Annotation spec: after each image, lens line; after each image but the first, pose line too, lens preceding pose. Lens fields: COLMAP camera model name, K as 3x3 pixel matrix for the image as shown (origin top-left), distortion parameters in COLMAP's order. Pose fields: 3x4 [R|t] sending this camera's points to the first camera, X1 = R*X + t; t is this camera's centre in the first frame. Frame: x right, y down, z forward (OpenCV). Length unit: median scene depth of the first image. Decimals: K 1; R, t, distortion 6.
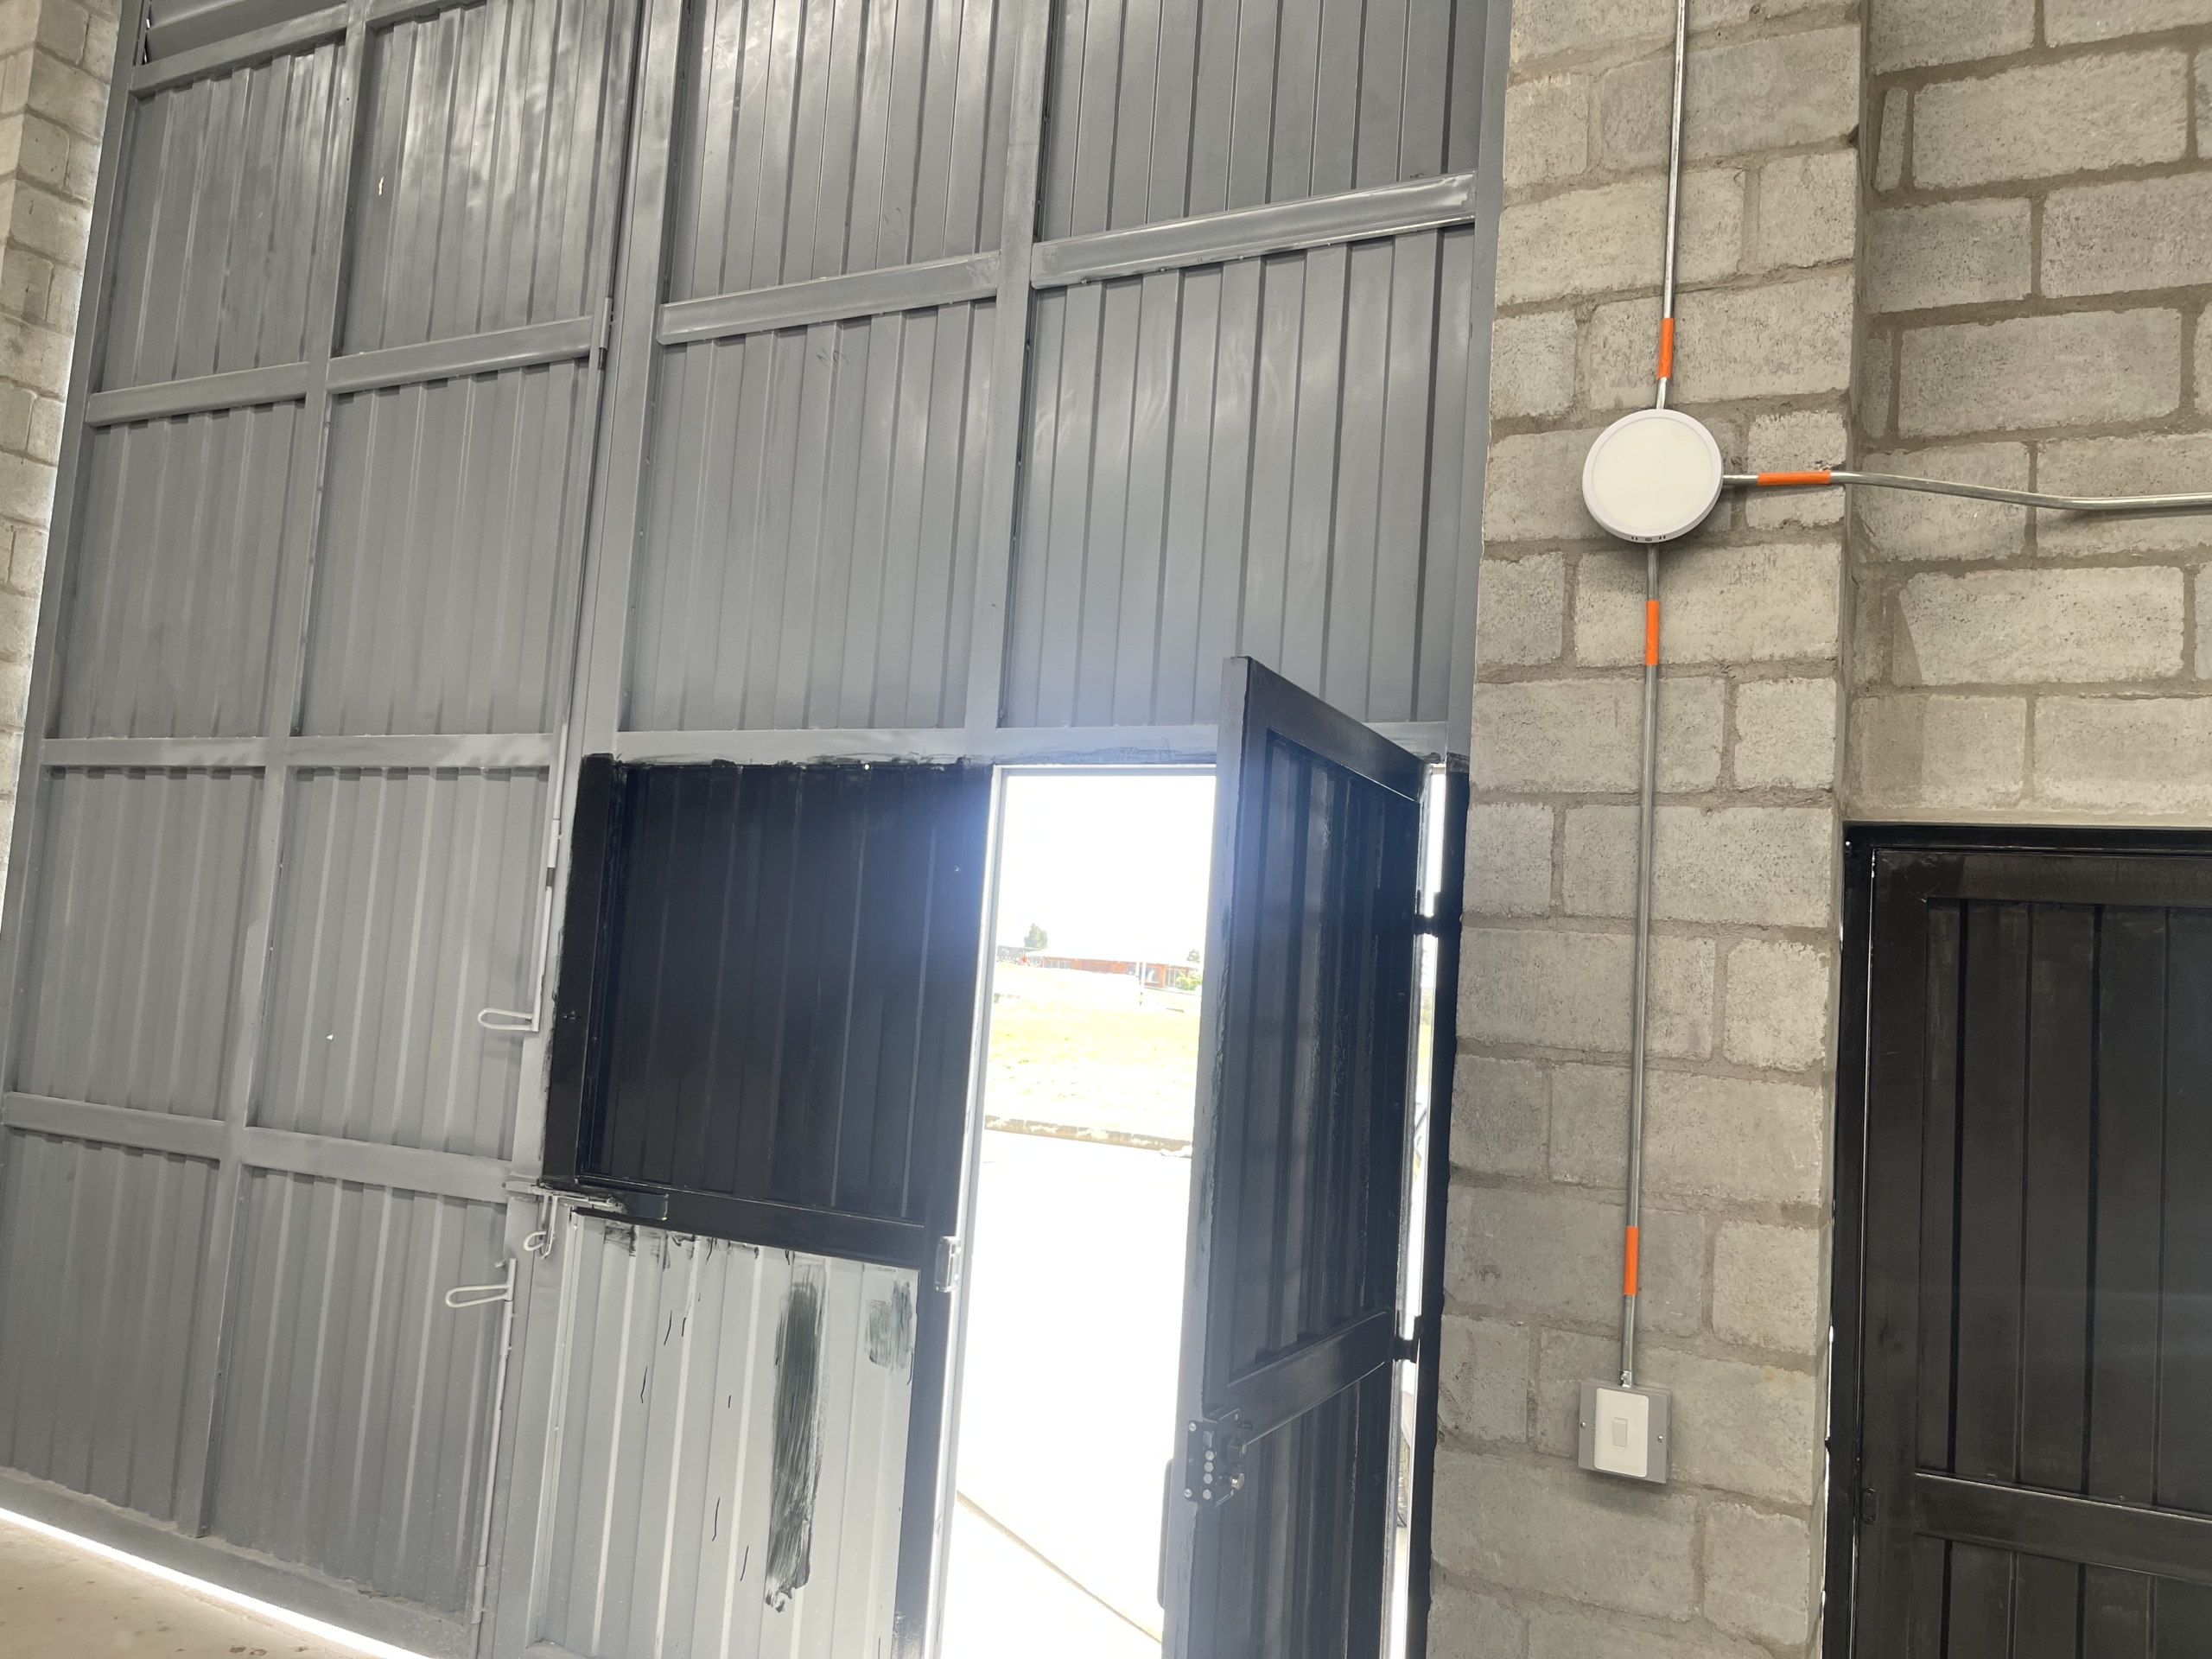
lens RADIAL K [[1678.1, 0, 1084.6], [0, 1678.1, 815.6], [0, 0, 1]] dist [0.070066, -0.097618]
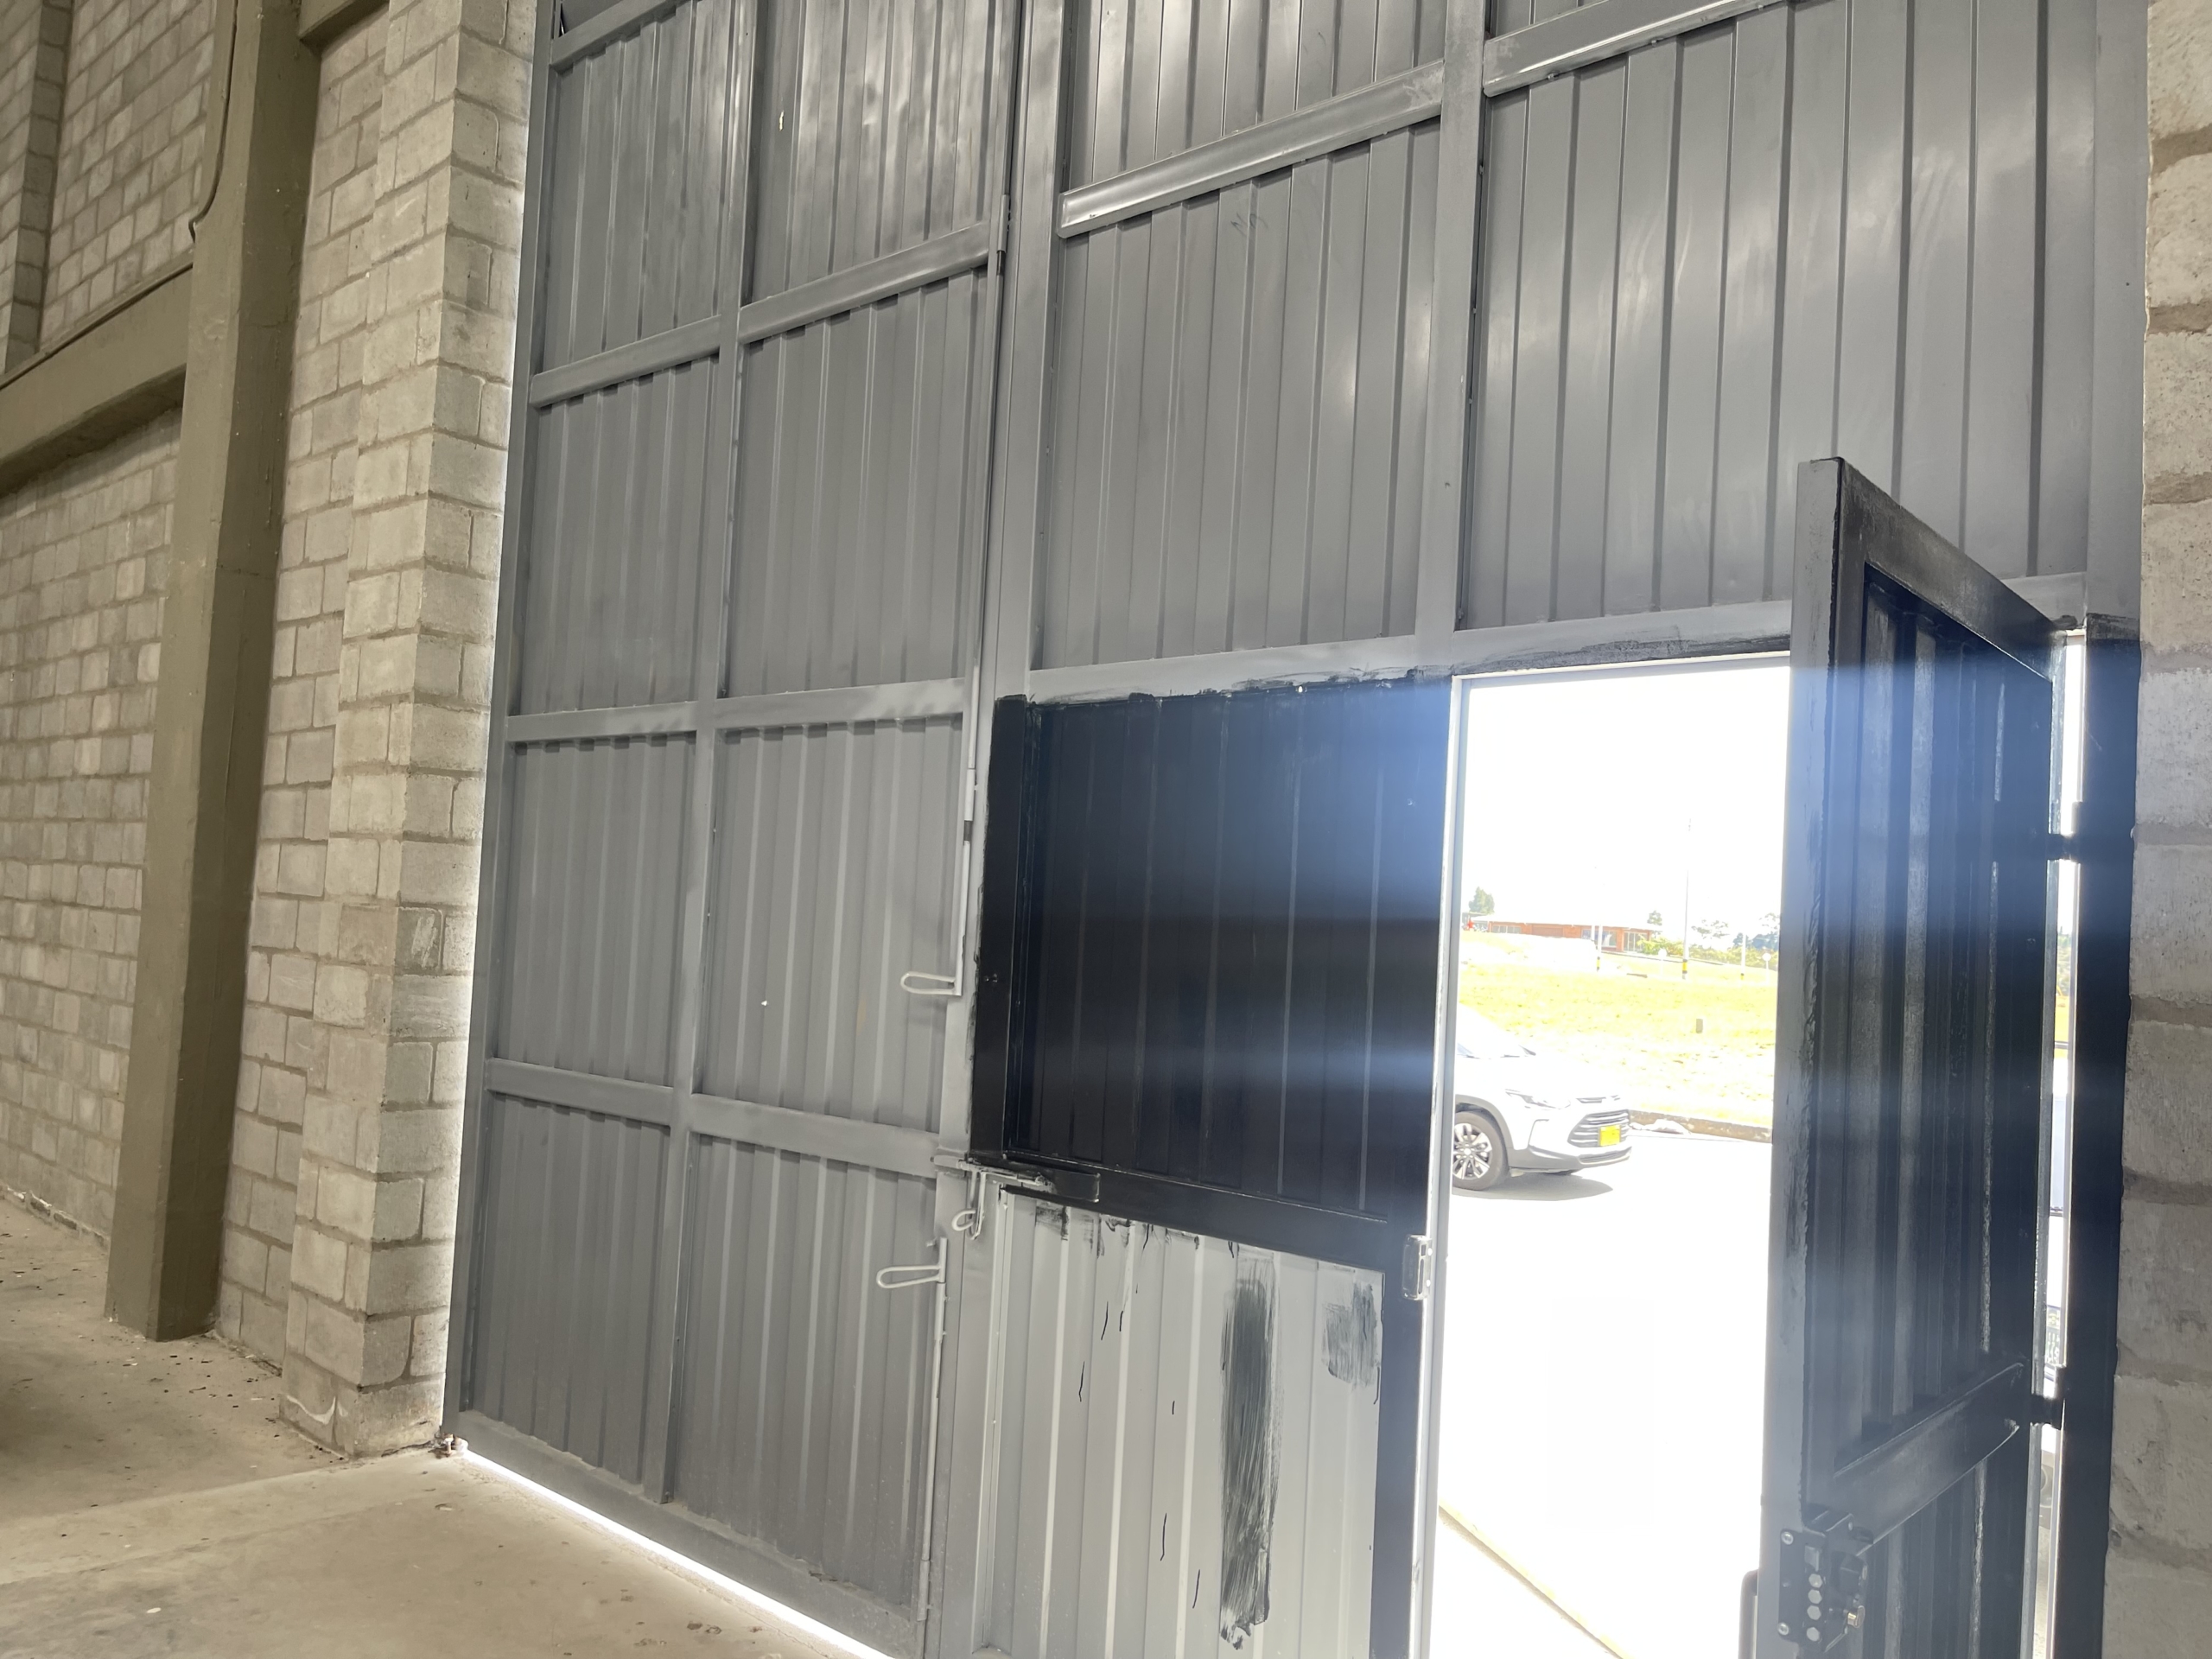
lens RADIAL K [[1678.1, 0, 1117.6], [0, 1678.1, 842.4], [0, 0, 1]] dist [0.070066, -0.097618]
pose [[0.970964, -0.027359, -0.237658, -0.016099], [0.035624, 0.998898, 0.030553, 0.017542], [0.236560, -0.038132, 0.970868, 0.122045]]
